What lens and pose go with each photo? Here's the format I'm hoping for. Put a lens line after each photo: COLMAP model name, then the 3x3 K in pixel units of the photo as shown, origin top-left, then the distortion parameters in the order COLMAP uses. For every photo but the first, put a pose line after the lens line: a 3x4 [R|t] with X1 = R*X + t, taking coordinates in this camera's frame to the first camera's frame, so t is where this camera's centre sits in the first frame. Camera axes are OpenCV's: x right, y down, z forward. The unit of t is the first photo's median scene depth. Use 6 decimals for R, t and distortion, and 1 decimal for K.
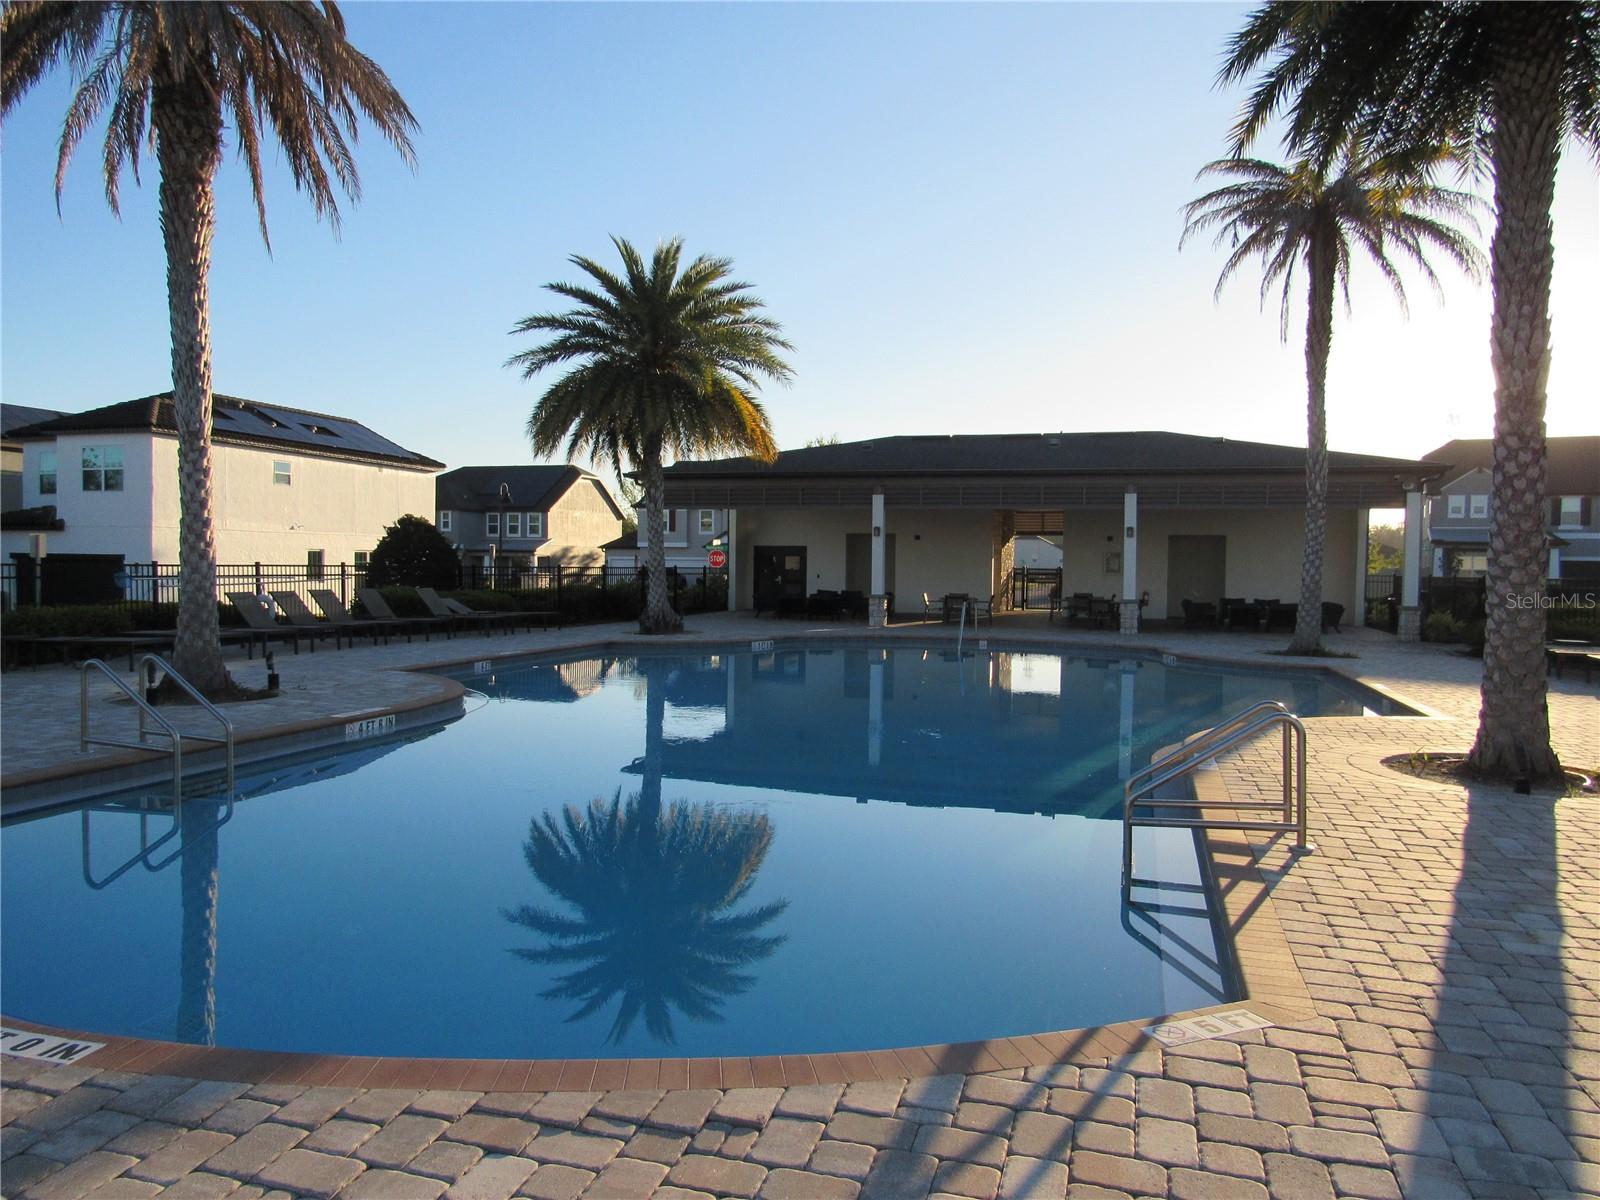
lens RADIAL K [[1134.4, 0, 797.9], [0, 1134.4, 607.5], [0, 0, 1]] dist [-0.031260, 0.014780]
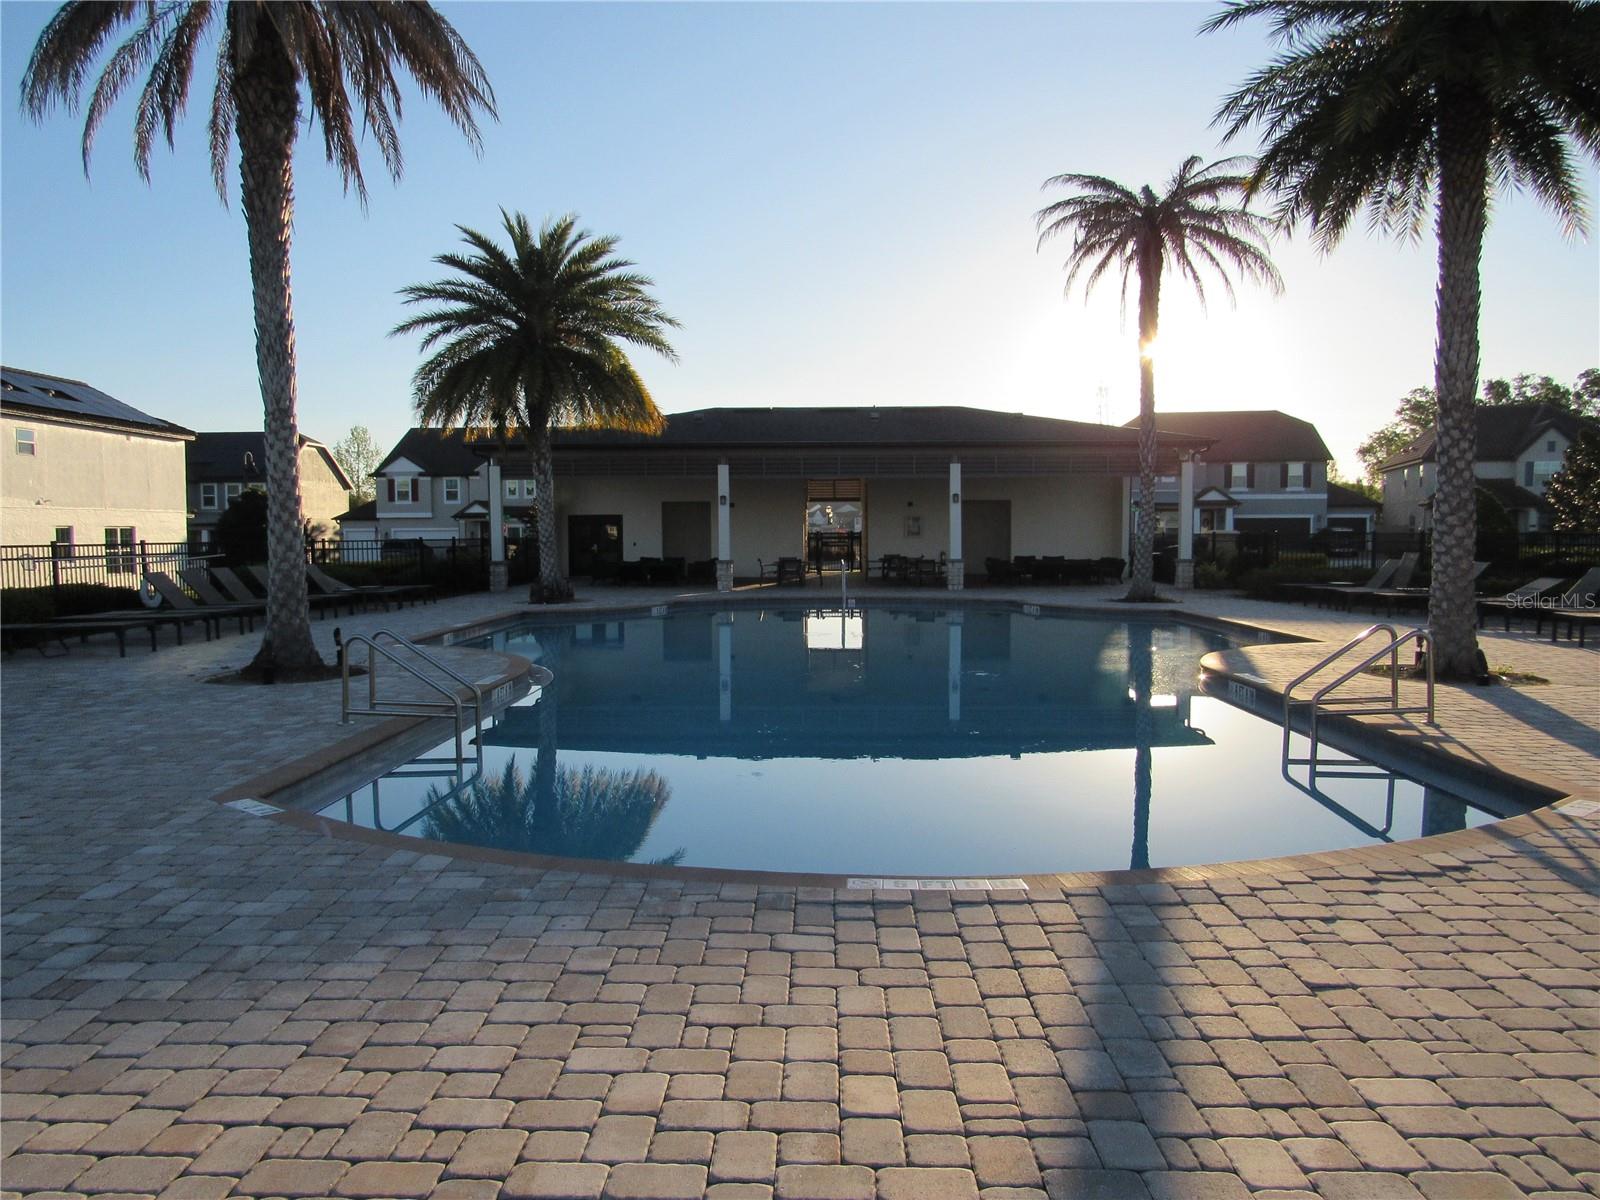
lens RADIAL K [[1134.4, 0, 796.6], [0, 1134.4, 606.1], [0, 0, 1]] dist [-0.031260, 0.014780]
pose [[0.964312, -0.034684, 0.262487, -0.177227], [0.027210, 0.999116, 0.032059, -0.000945], [-0.263366, -0.023773, 0.964403, -0.041604]]
